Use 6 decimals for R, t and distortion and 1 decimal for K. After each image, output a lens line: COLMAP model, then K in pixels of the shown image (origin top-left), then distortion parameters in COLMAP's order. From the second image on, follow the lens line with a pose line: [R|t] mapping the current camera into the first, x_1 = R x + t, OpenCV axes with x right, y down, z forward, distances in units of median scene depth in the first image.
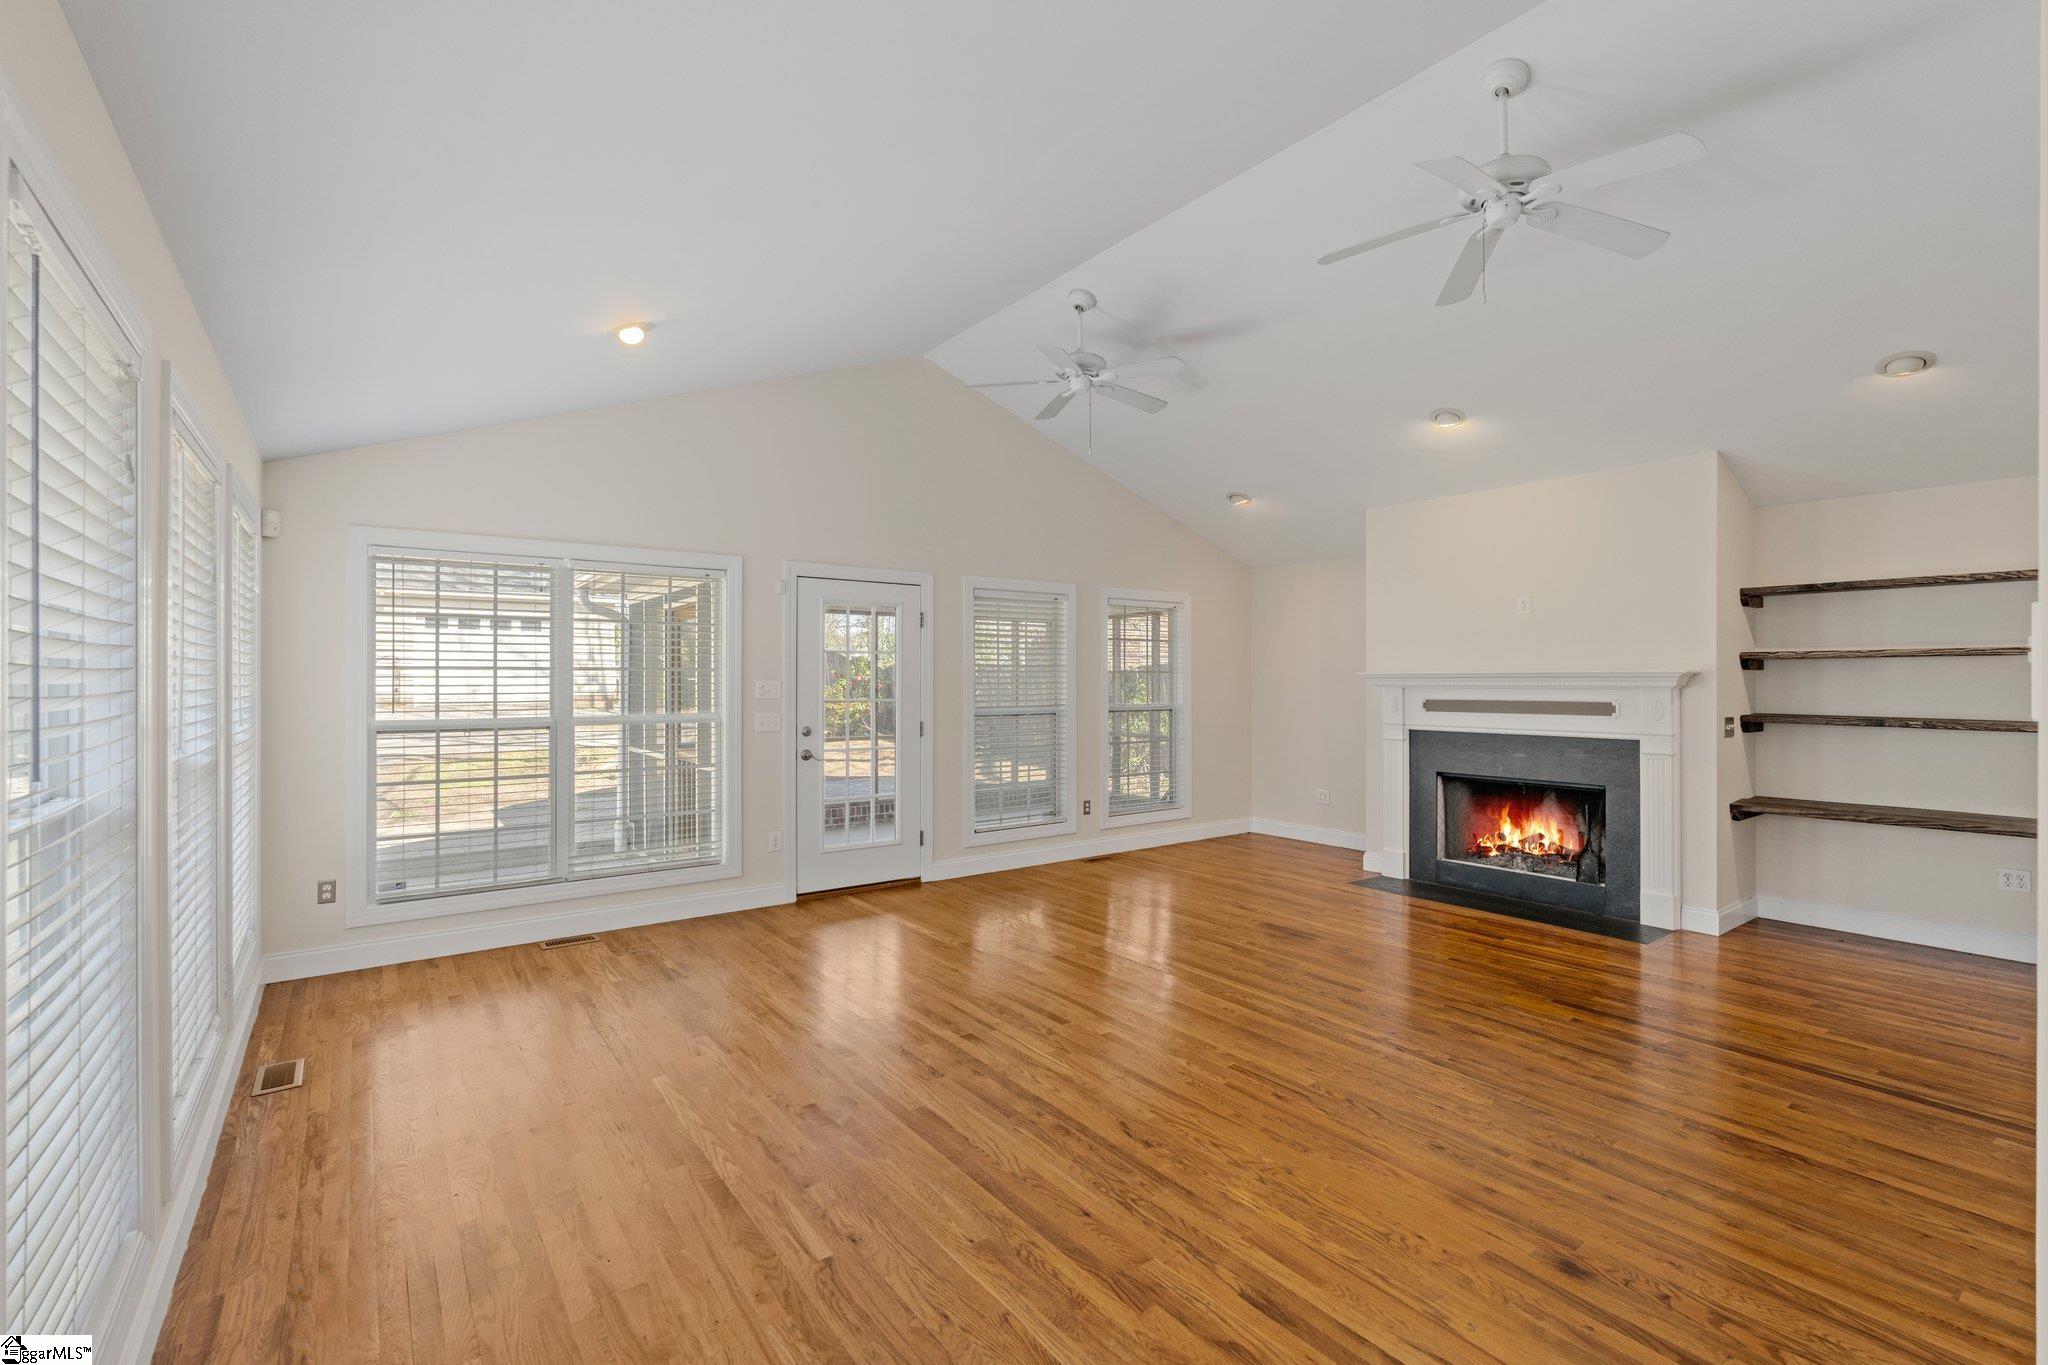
lens RADIAL K [[890.0, 0, 1020.3], [0, 890.0, 687.3], [0, 0, 1]] dist [-0.005312, -0.000037]
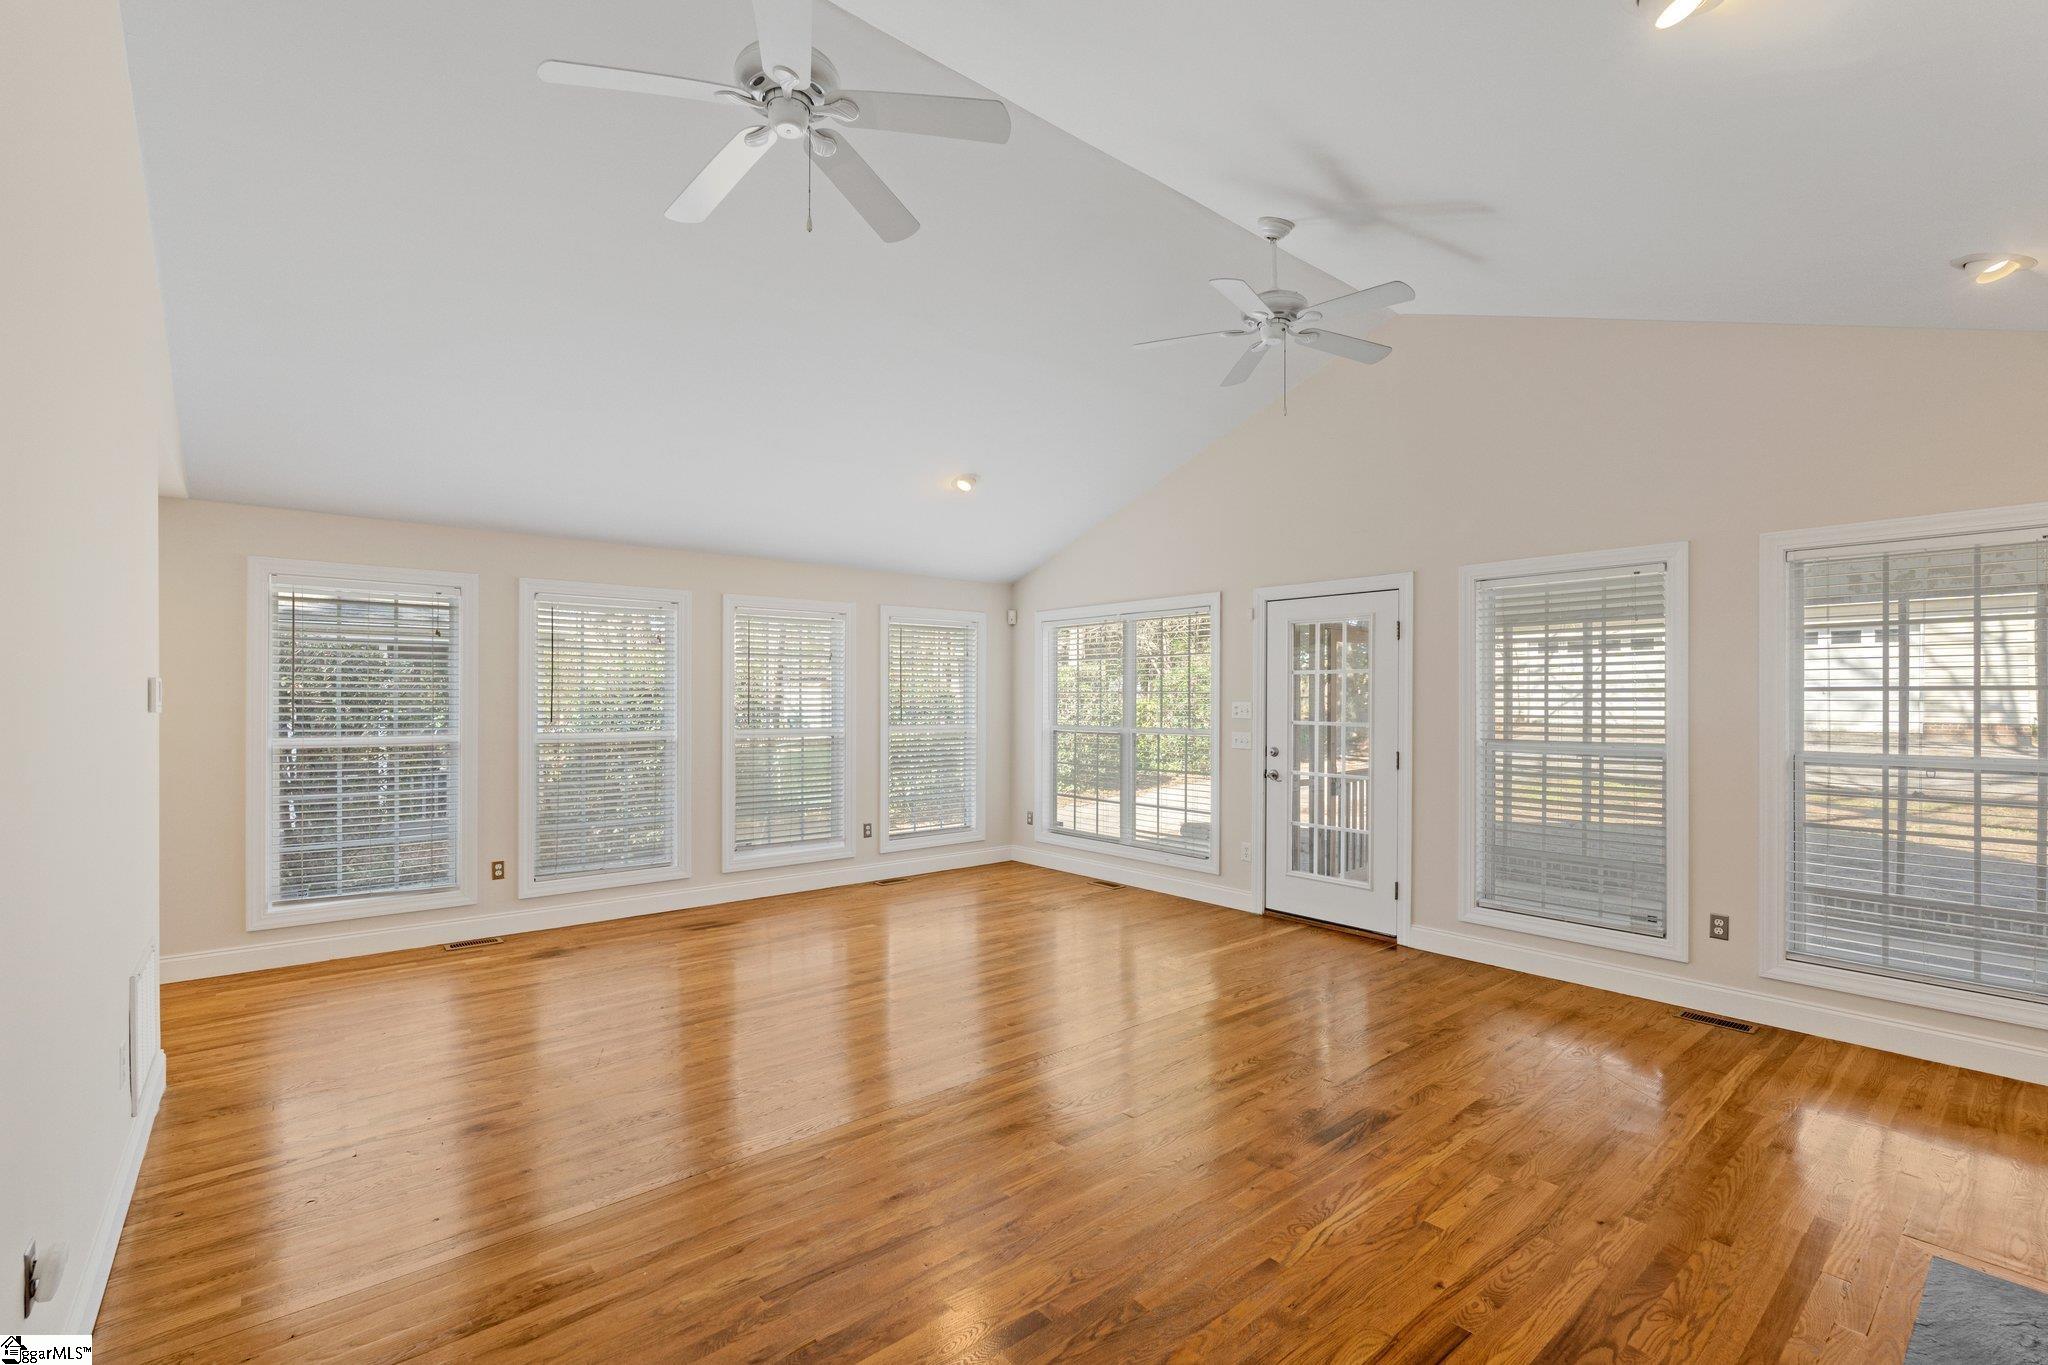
lens RADIAL K [[890.0, 0, 1020.3], [0, 890.0, 687.3], [0, 0, 1]] dist [-0.005312, -0.000037]
pose [[0.057046, -0.014899, -0.998260, 0.858905], [-0.011385, 0.999814, -0.015572, -0.005827], [0.998307, 0.012254, 0.056866, 0.727484]]
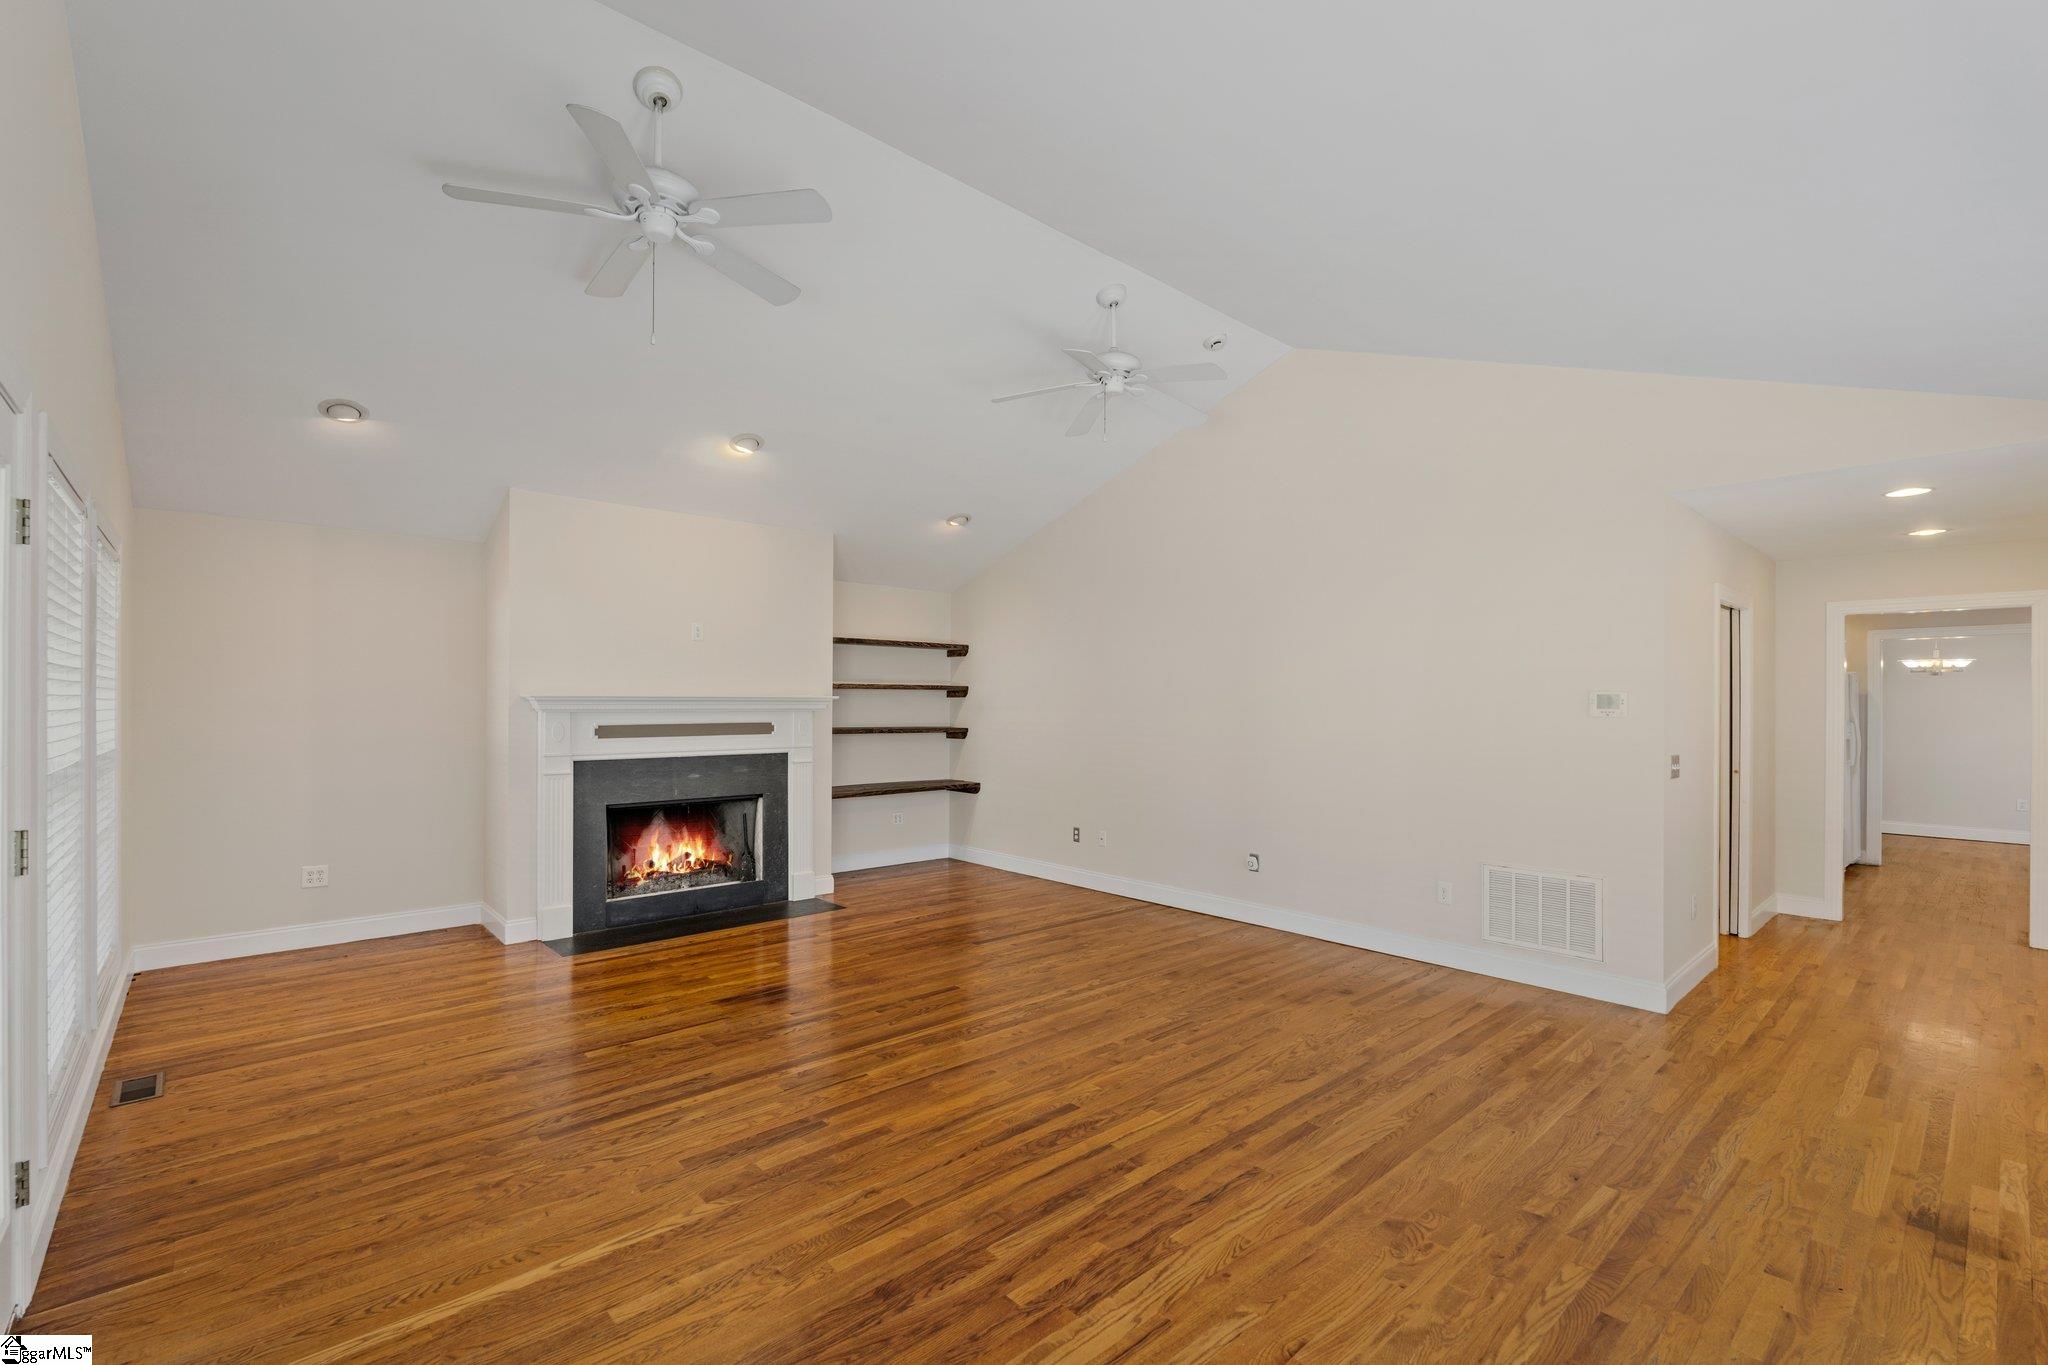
lens RADIAL K [[903.0, 0, 1016.2], [0, 903.0, 697.2], [0, 0, 1]] dist [-0.000719, -0.000167]
pose [[-0.088796, 0.007076, 0.996025, -0.578430], [0.007321, 0.999952, -0.006451, -0.006557], [-0.996023, 0.006719, -0.088843, 0.807464]]
